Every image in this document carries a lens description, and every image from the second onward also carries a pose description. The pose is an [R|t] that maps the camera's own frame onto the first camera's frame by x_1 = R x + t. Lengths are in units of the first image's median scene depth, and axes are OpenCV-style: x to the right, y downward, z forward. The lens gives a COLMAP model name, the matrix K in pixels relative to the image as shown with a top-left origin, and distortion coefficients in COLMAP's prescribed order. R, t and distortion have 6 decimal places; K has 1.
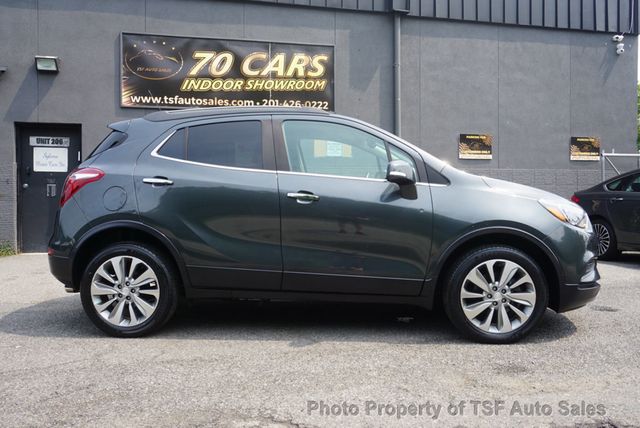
lens RADIAL K [[542.2, 0, 314.6], [0, 542.2, 213.0], [0, 0, 1]] dist [-0.024854, 0.023319]
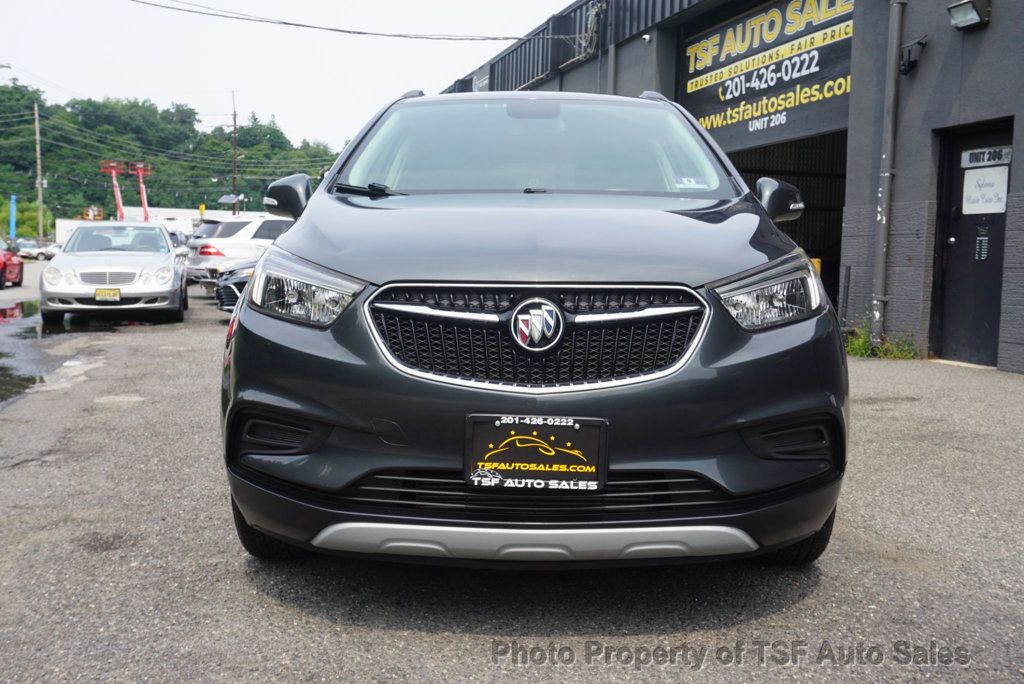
lens RADIAL K [[1027.9, 0, 512.7], [0, 1027.9, 348.6], [0, 0, 1]] dist [-0.021903, 0.000000]
pose [[0.050490, 0.088118, -0.994830, 0.510832], [-0.043510, 0.995348, 0.085956, -0.009396], [0.997776, 0.038945, 0.054089, 0.480446]]
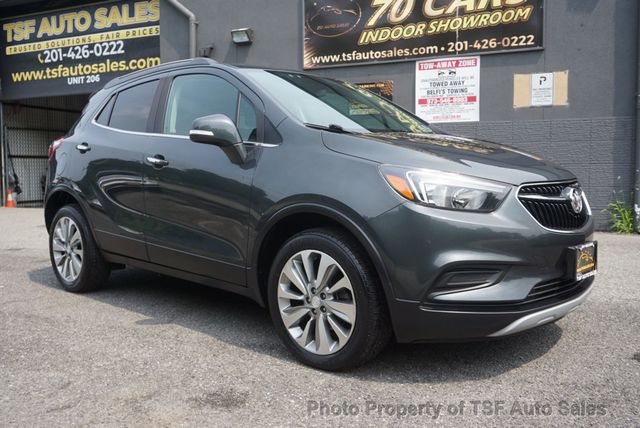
lens RADIAL K [[582.0, 0, 315.4], [0, 582.0, 209.8], [0, 0, 1]] dist [-0.005350, 0.000000]
pose [[0.785168, 0.045781, -0.617589, 0.330094], [-0.010108, 0.998078, 0.061136, -0.005232], [0.619201, -0.041759, 0.784122, 0.167378]]
